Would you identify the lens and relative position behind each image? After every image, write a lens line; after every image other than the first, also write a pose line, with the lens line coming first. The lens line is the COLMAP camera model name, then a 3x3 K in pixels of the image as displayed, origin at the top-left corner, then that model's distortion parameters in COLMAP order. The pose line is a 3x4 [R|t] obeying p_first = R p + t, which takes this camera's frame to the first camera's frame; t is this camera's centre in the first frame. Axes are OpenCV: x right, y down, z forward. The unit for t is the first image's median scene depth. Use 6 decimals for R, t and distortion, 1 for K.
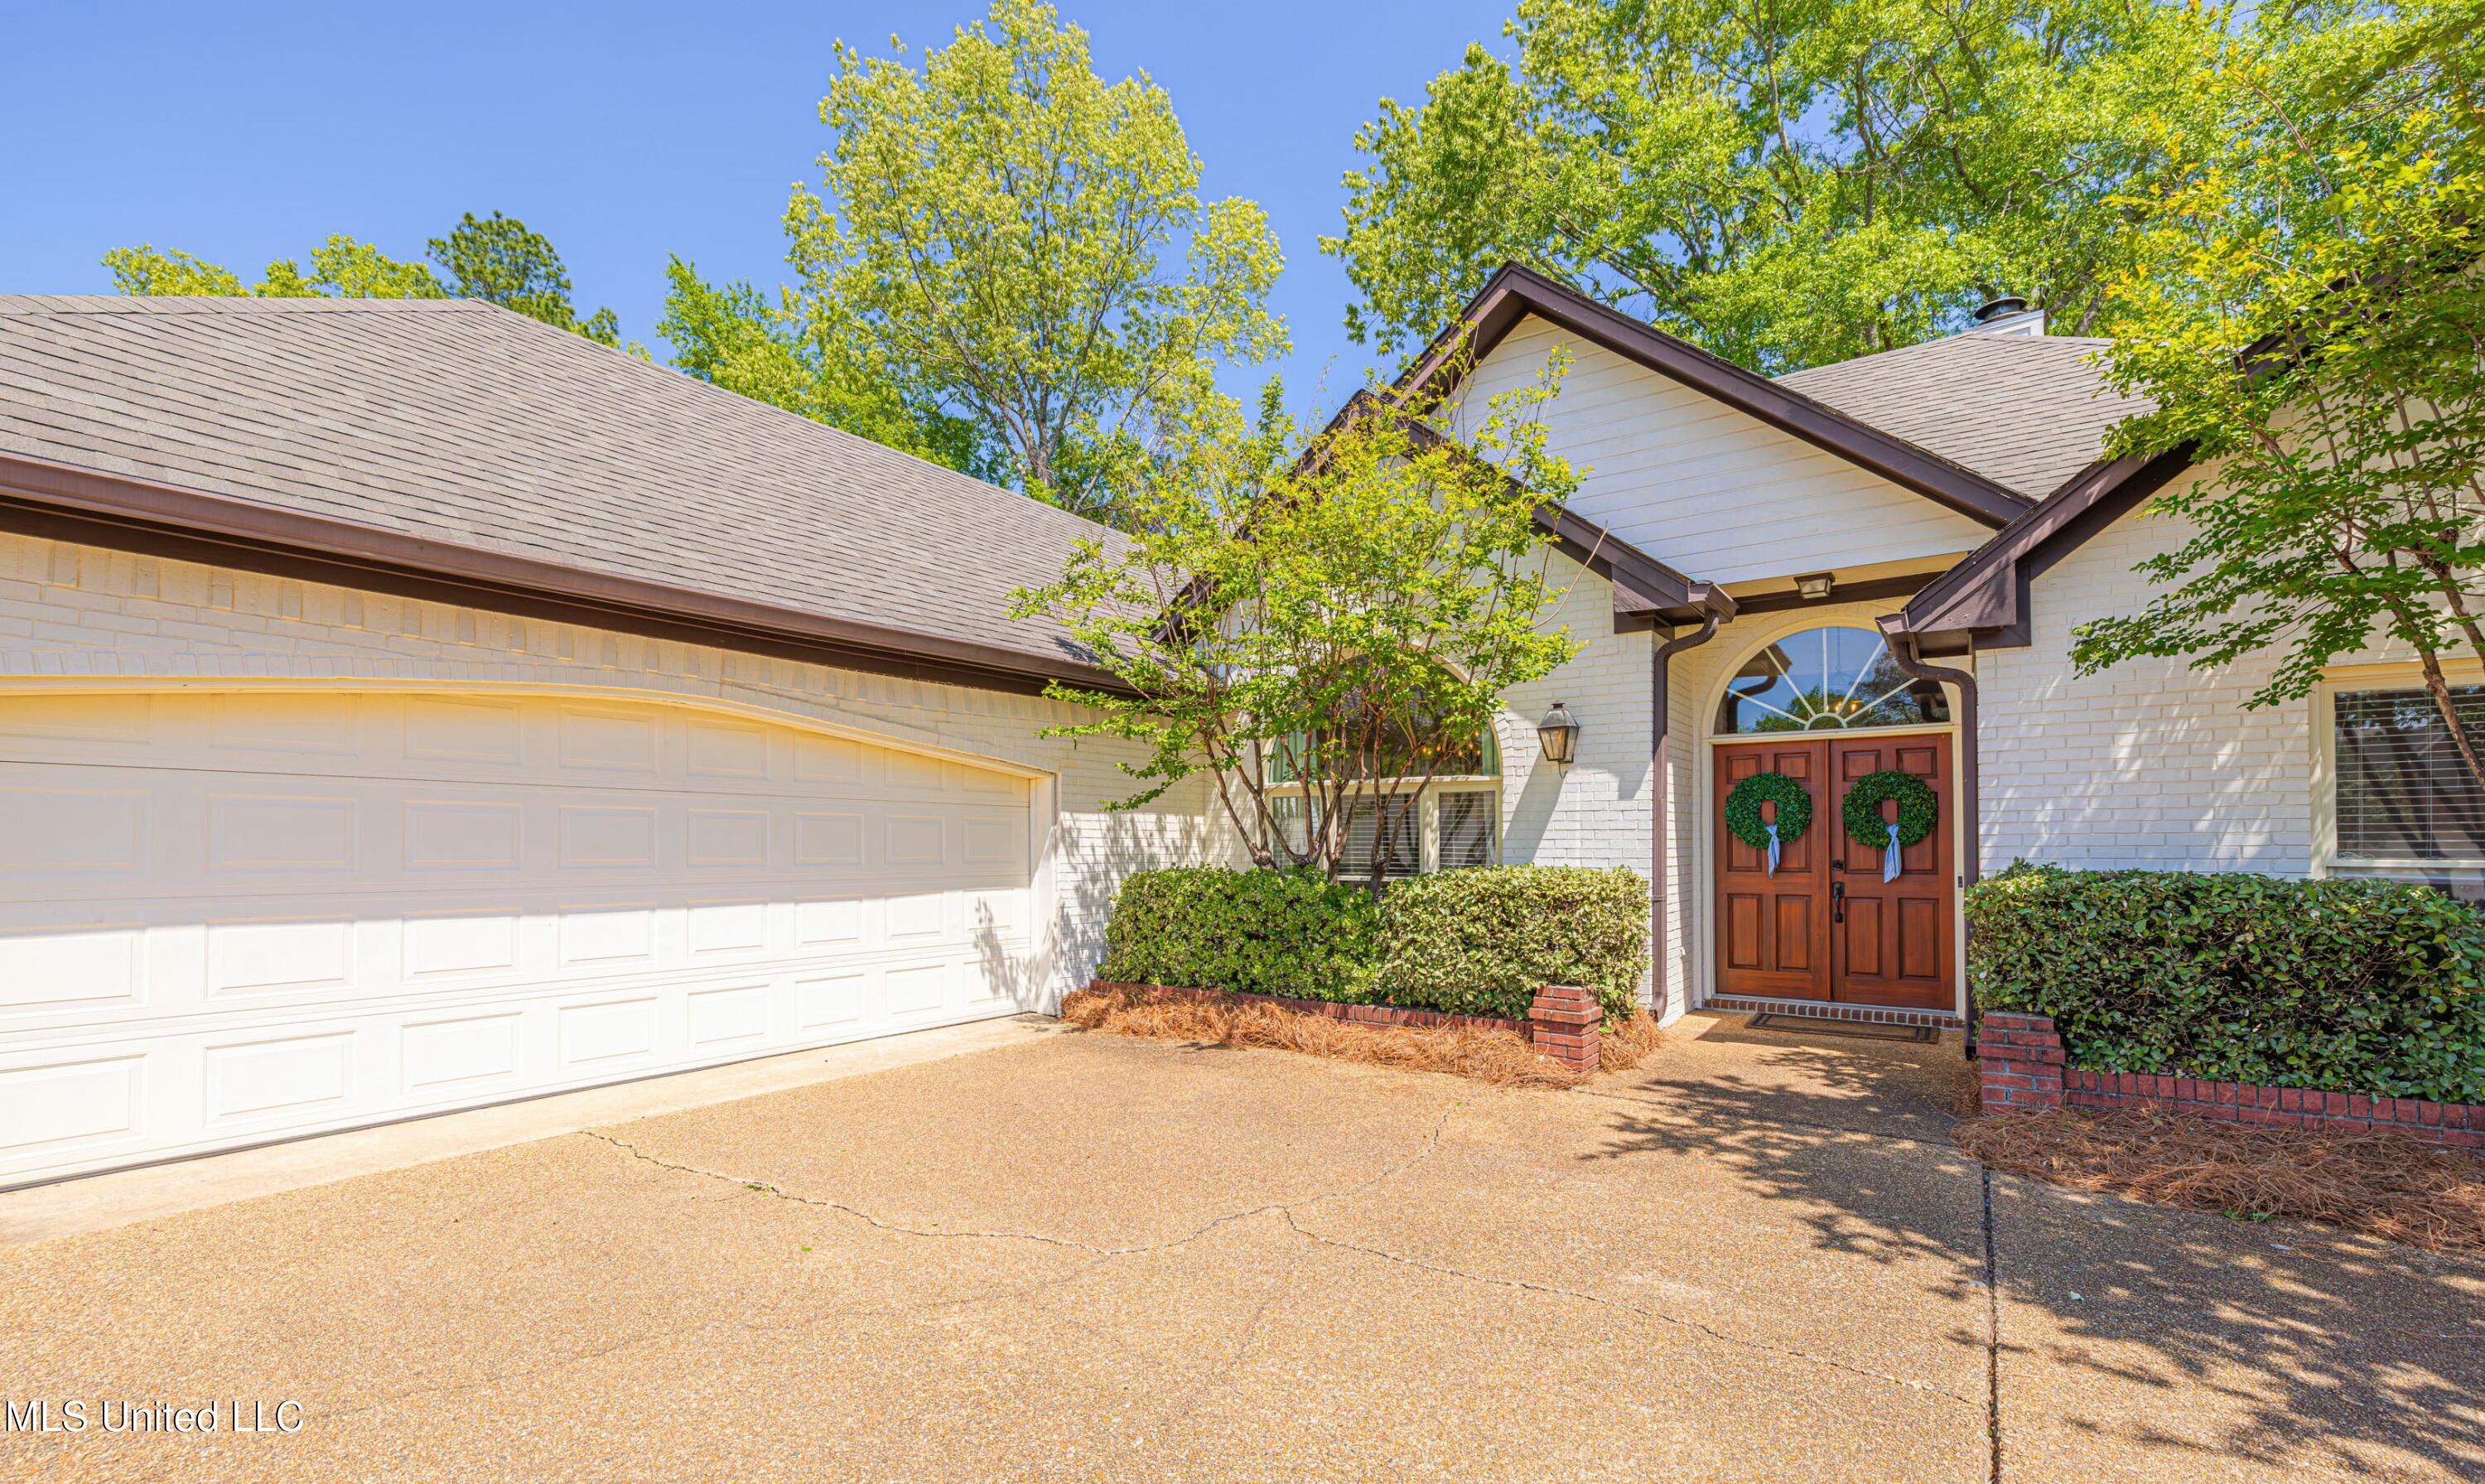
lens RADIAL K [[1058.2, 0, 1242.5], [0, 1058.2, 855.4], [0, 0, 1]] dist [-0.001203, -0.000068]
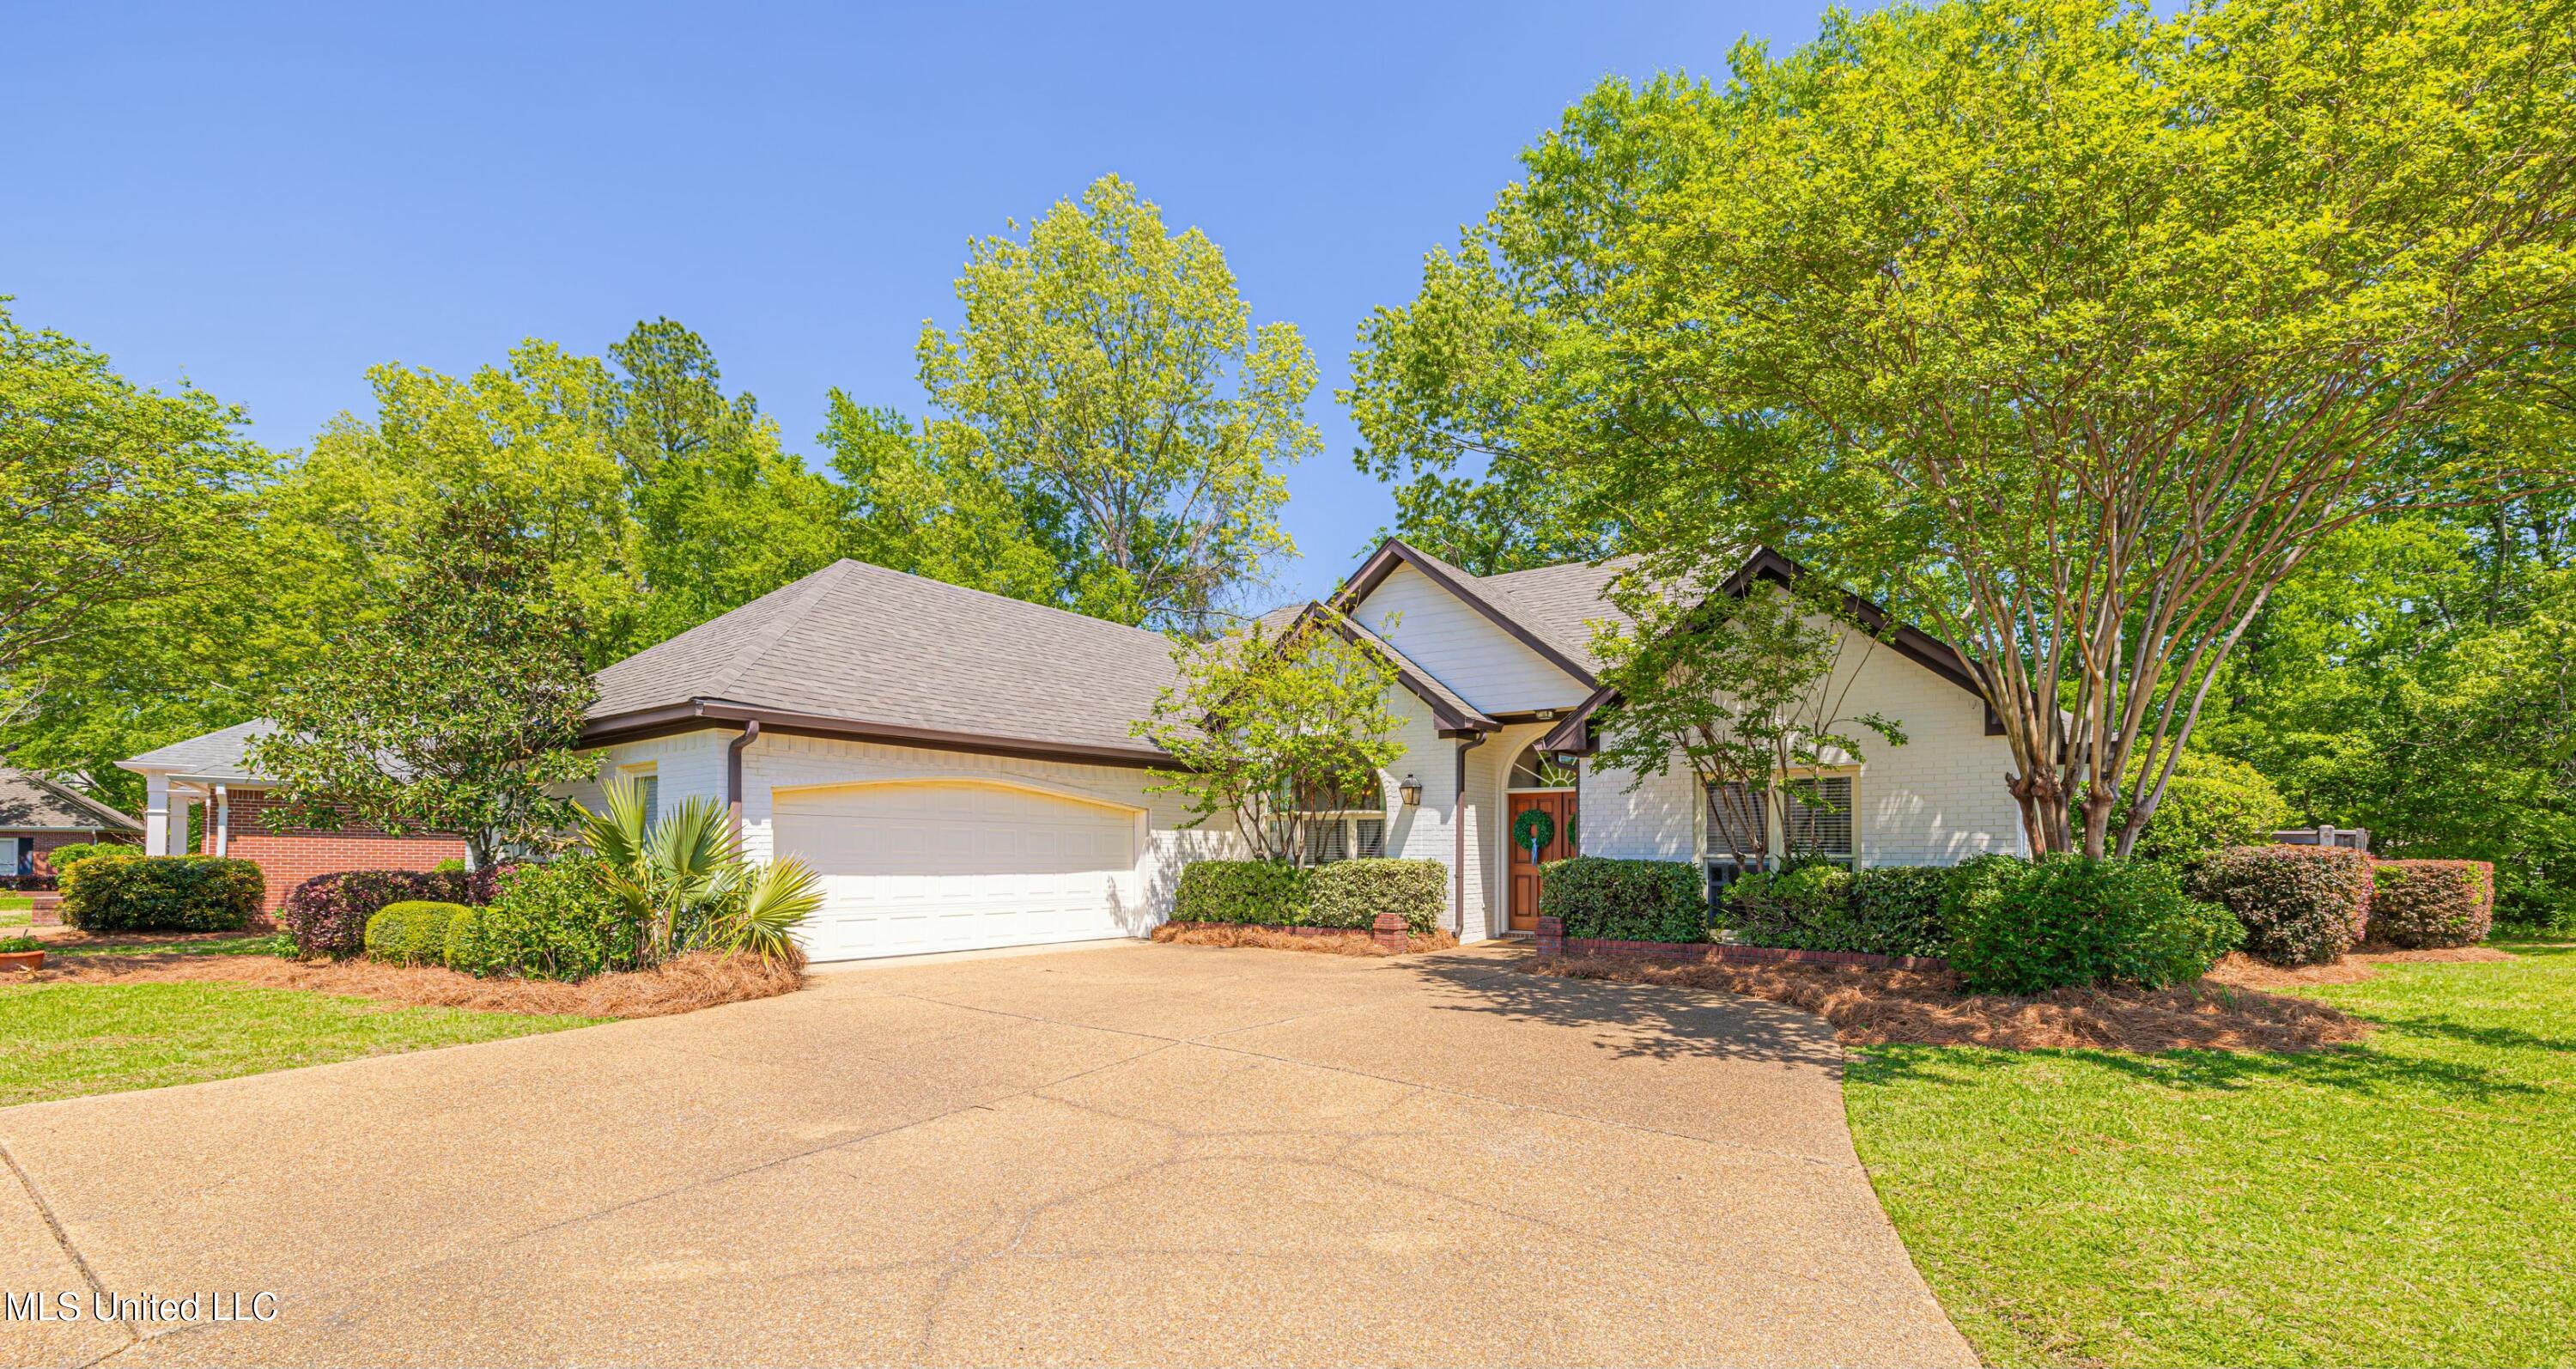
lens RADIAL K [[1112.5, 0, 1290.8], [0, 1112.5, 876.7], [0, 0, 1]] dist [0.000211, 0.000005]
pose [[0.999784, 0.004110, -0.020384, 0.117277], [-0.003914, 0.999946, 0.009627, 0.022493], [0.020423, -0.009545, 0.999746, -0.978116]]
